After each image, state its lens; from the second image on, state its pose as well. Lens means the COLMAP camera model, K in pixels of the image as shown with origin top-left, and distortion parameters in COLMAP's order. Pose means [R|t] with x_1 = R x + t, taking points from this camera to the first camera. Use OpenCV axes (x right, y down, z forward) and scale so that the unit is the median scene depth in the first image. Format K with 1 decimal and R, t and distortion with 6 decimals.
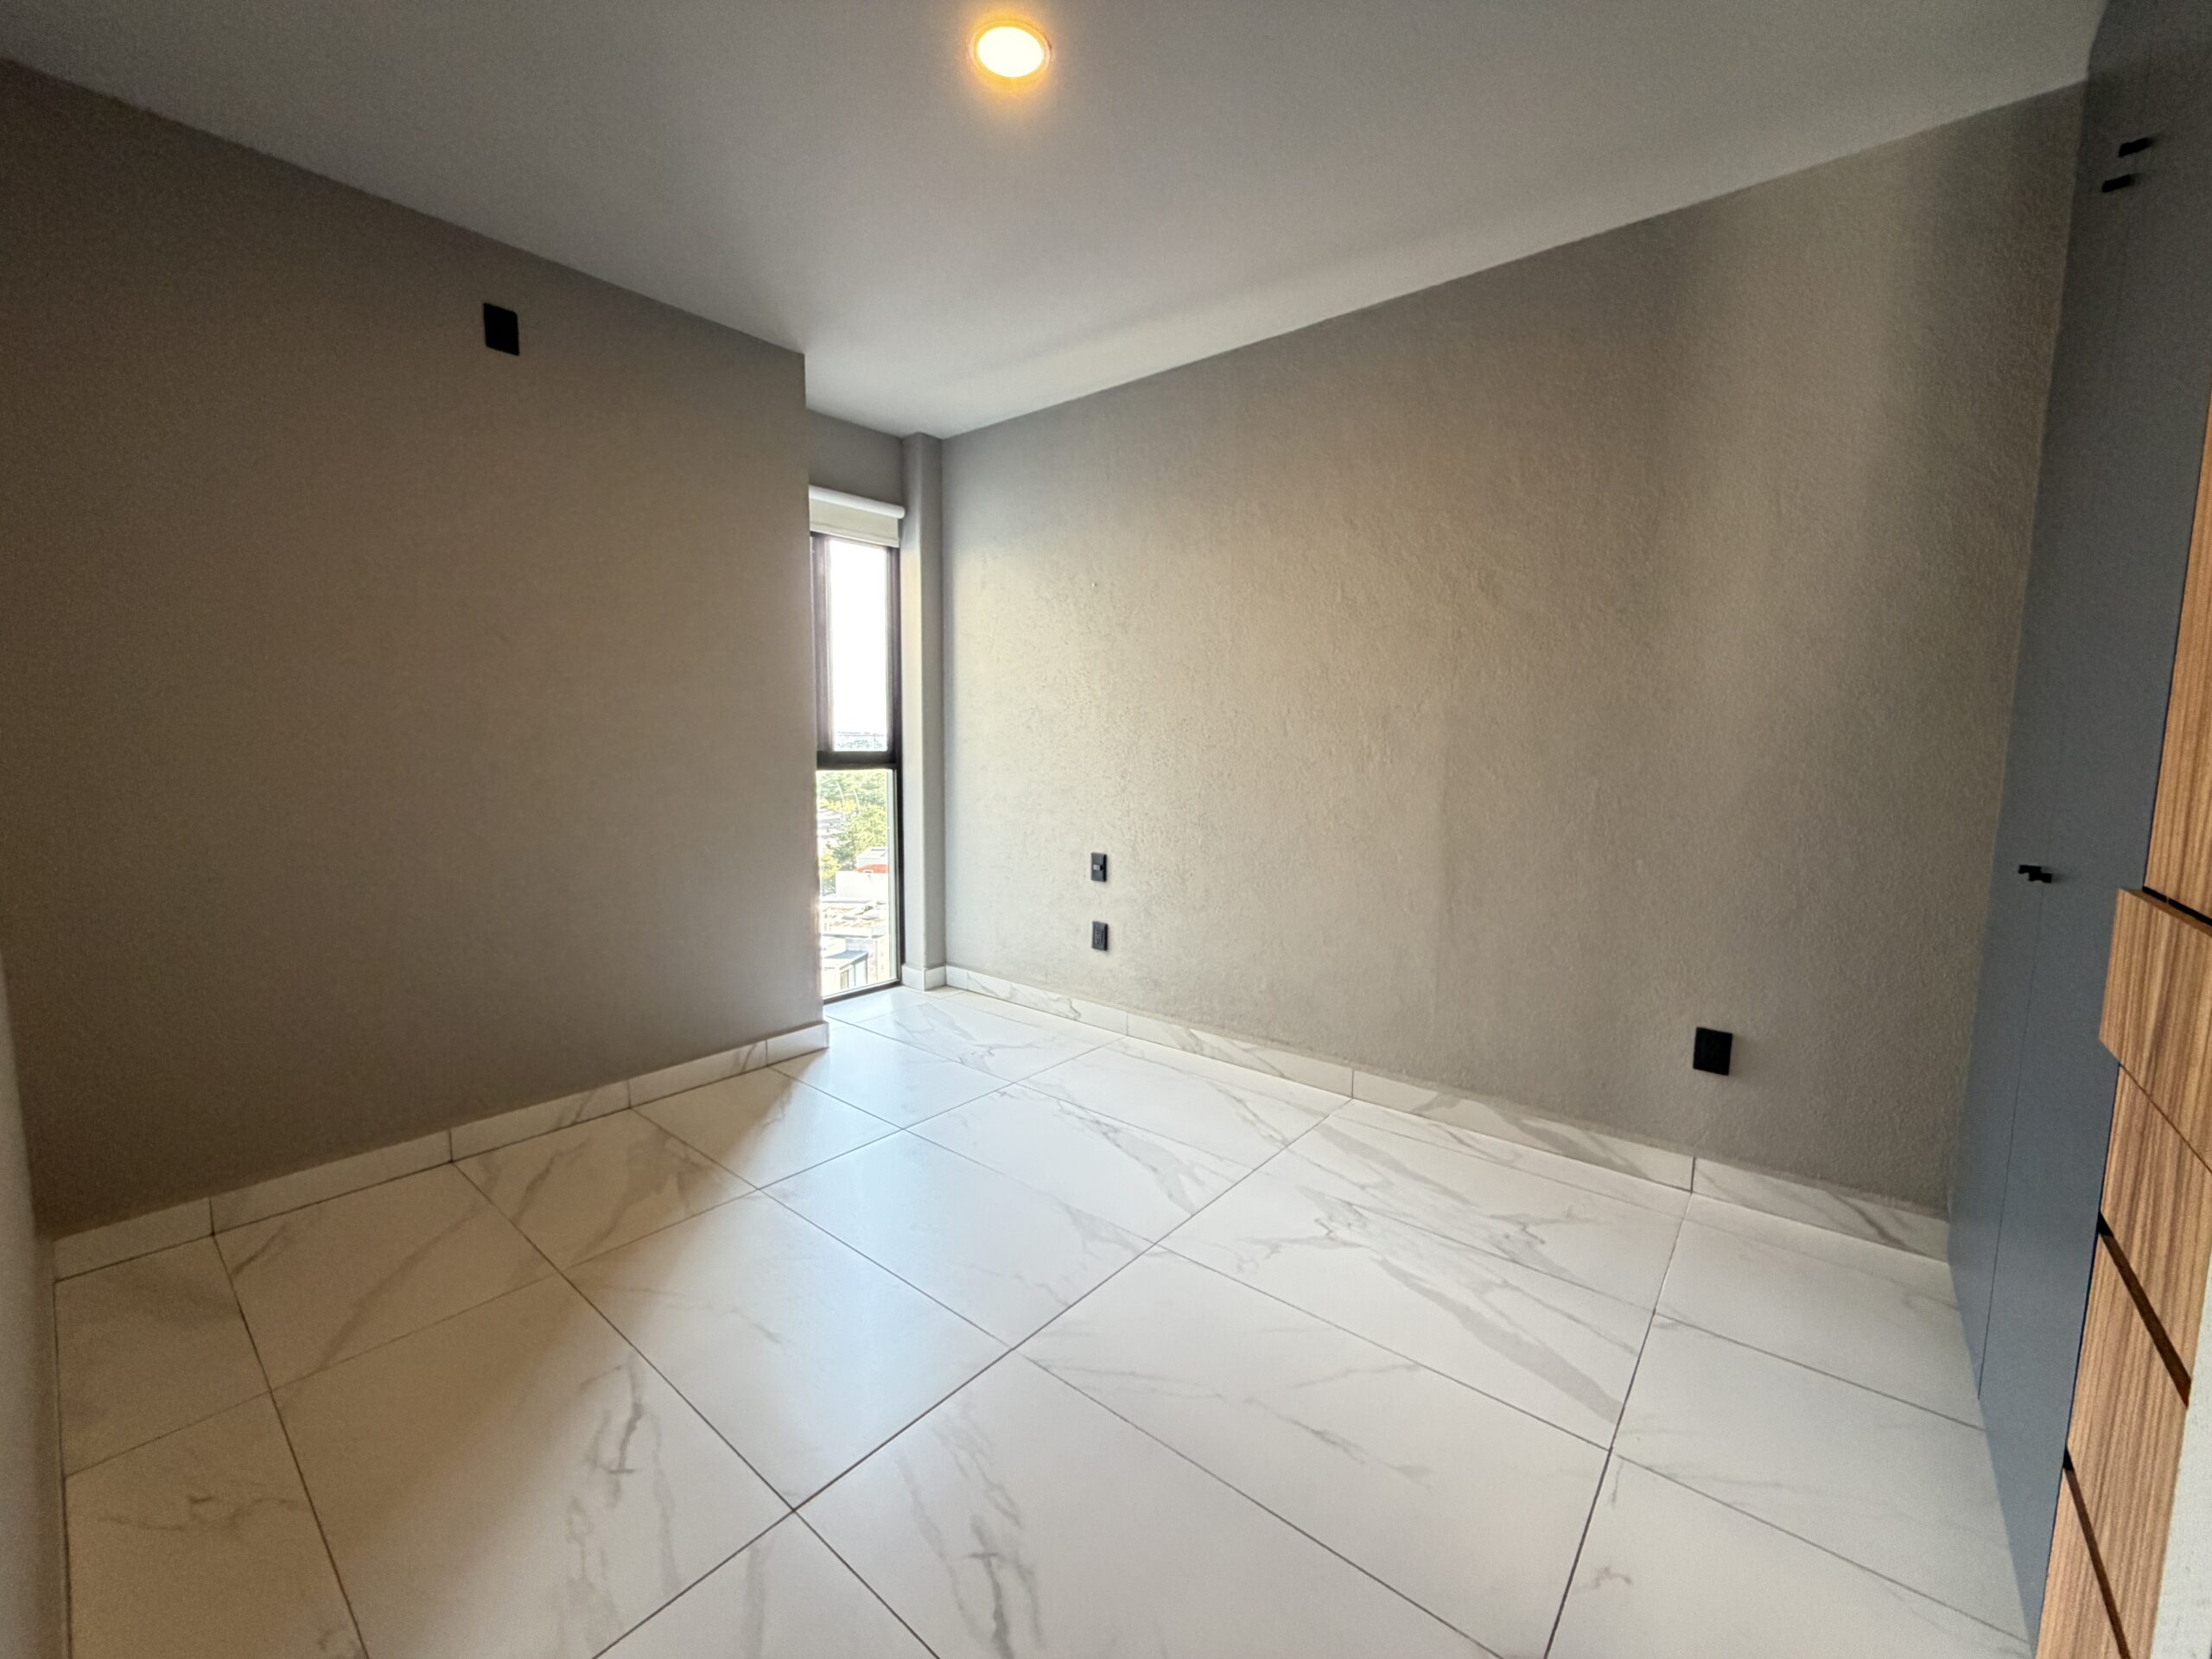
lens RADIAL K [[884.6, 0, 1097.7], [0, 884.6, 832.8], [0, 0, 1]] dist [0.000224, 0.000317]
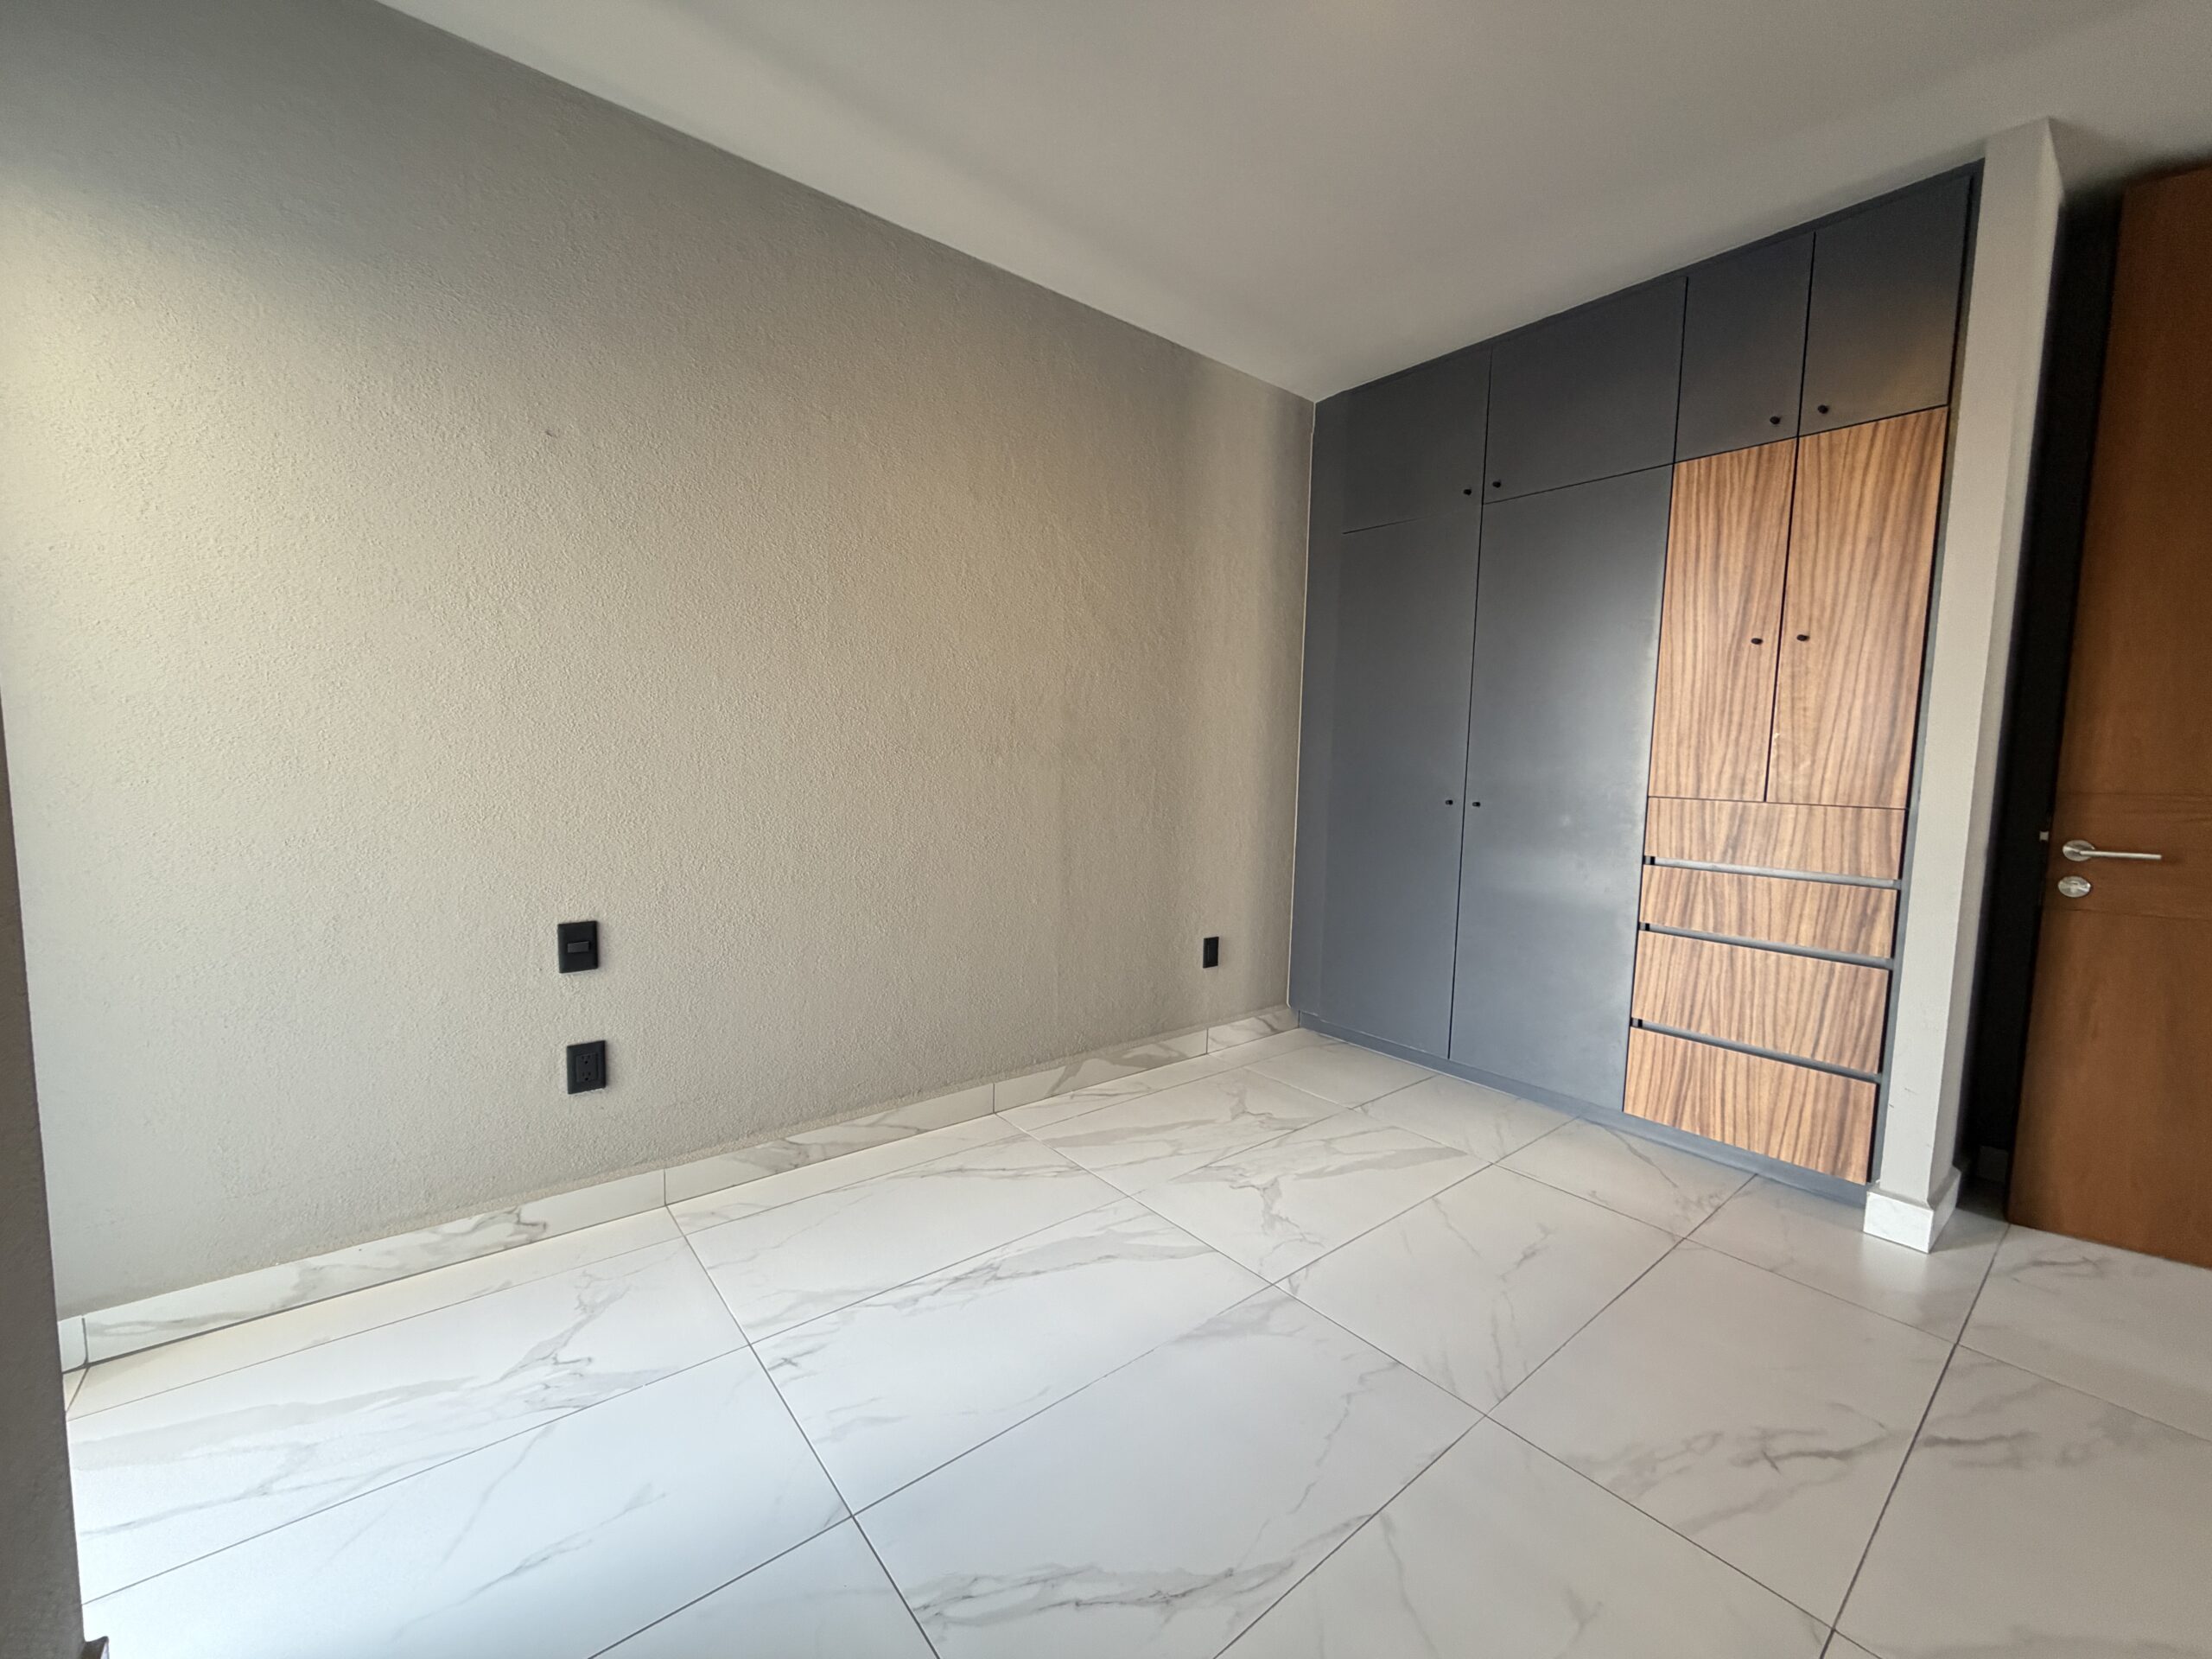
lens RADIAL K [[884.6, 0, 1097.7], [0, 884.6, 832.8], [0, 0, 1]] dist [0.000224, 0.000317]
pose [[0.196222, -0.090250, 0.976397, -0.642522], [0.084372, 0.993616, 0.074886, -0.063433], [-0.976923, 0.067686, 0.202584, 0.754956]]
